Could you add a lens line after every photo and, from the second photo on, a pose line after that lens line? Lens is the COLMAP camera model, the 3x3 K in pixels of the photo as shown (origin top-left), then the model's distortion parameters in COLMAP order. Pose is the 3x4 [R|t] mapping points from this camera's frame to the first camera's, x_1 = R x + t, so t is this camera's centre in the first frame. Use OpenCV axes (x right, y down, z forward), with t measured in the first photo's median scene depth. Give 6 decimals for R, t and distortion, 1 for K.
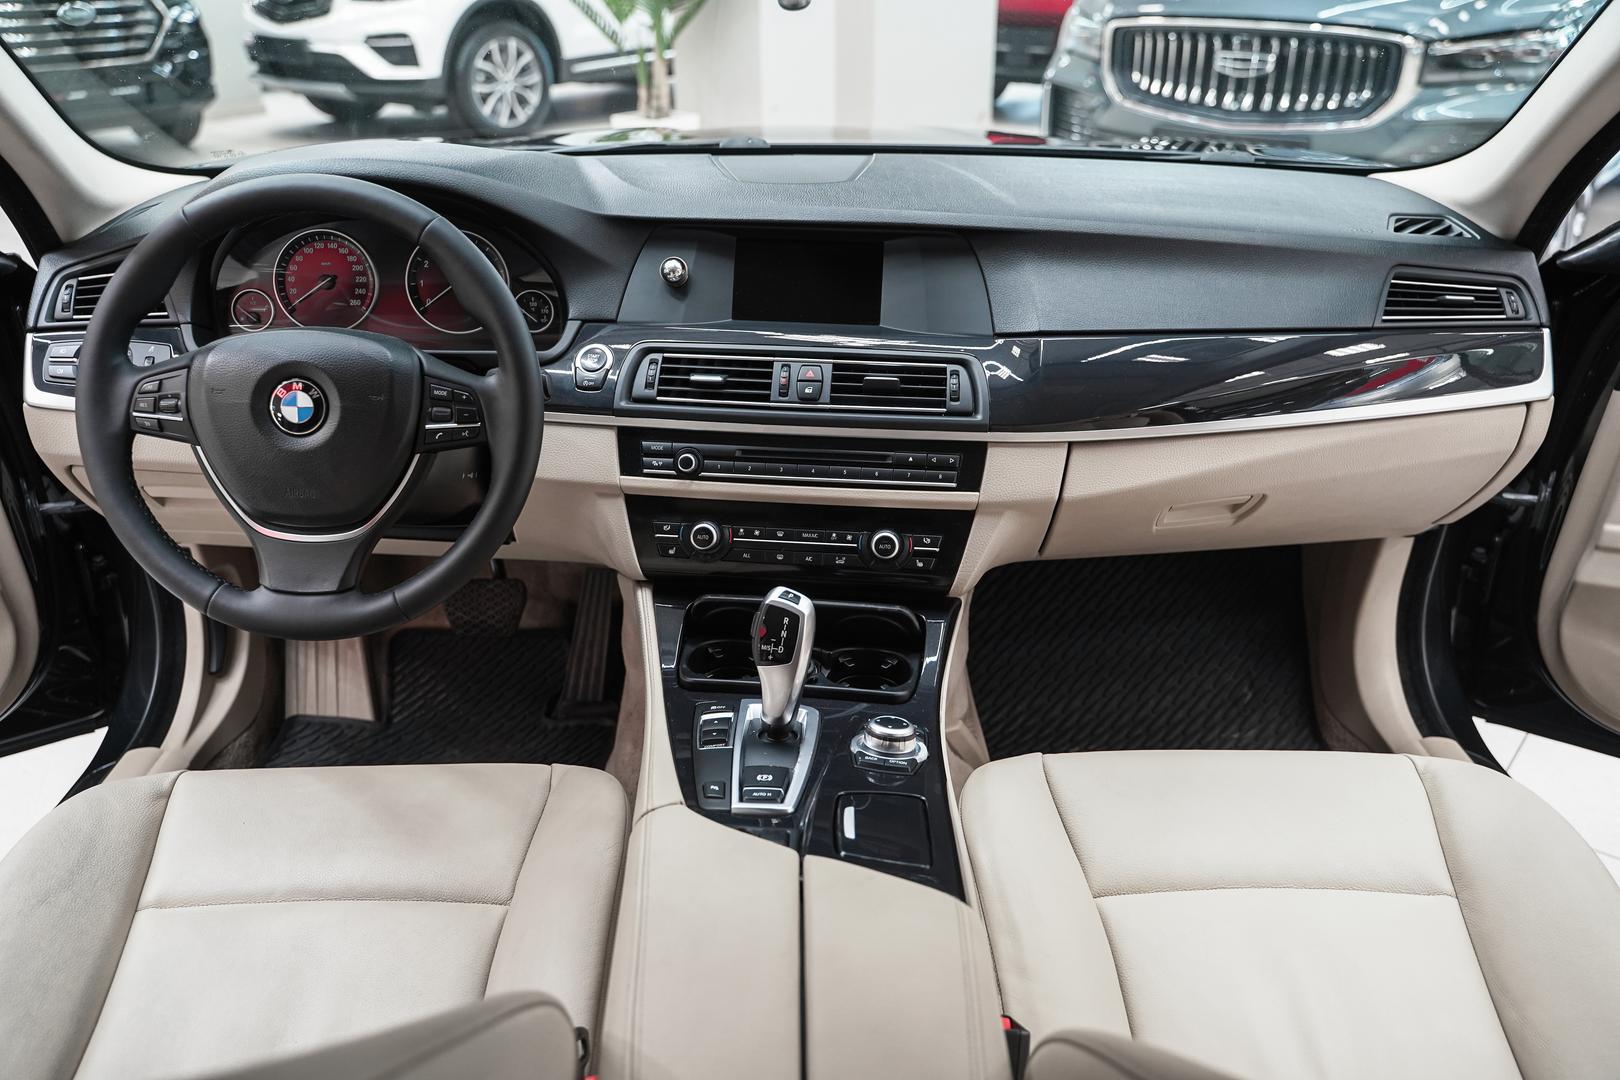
lens RADIAL K [[1323.8, 0, 810.0], [0, 1323.8, 540.0], [0, 0, 1]] dist [-0.008941, 0.002209]
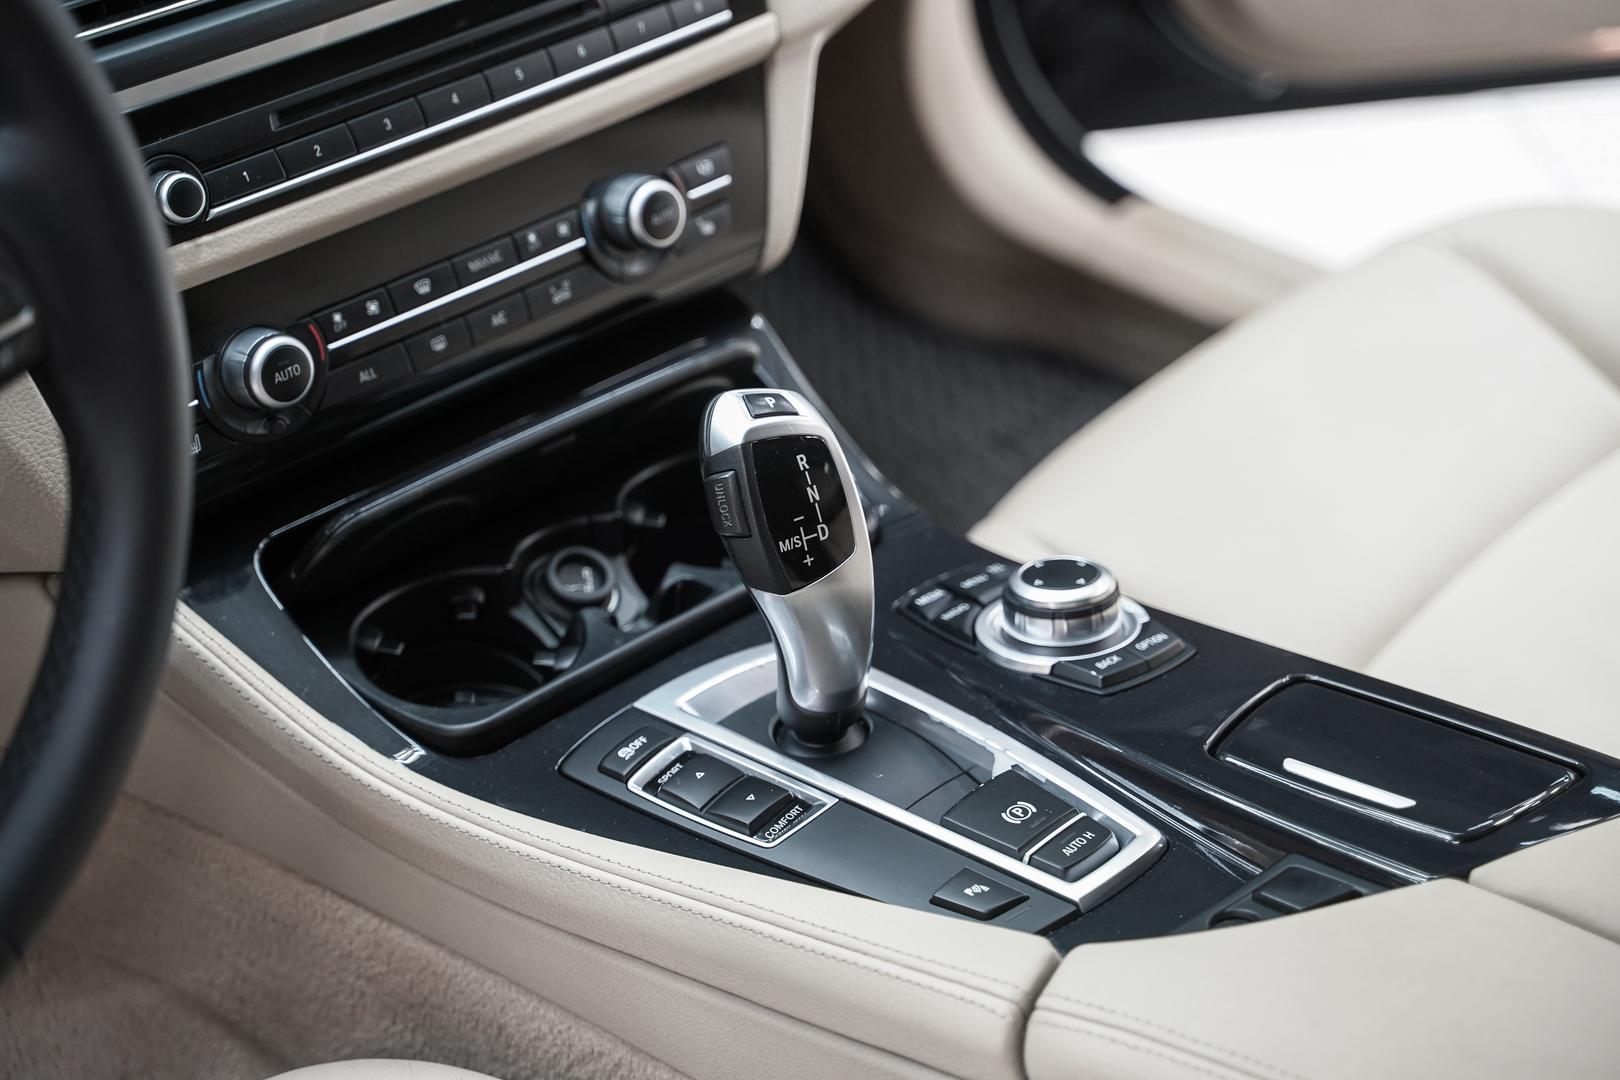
lens RADIAL K [[3131.8, 0, 810.0], [0, 3131.8, 540.0], [0, 0, 1]] dist [0.009393, 0.039385]
pose [[0.642235, -0.425881, 0.637306, -0.551202], [0.289121, 0.904622, 0.313158, -0.187084], [-0.709889, -0.016863, 0.704112, 0.287816]]
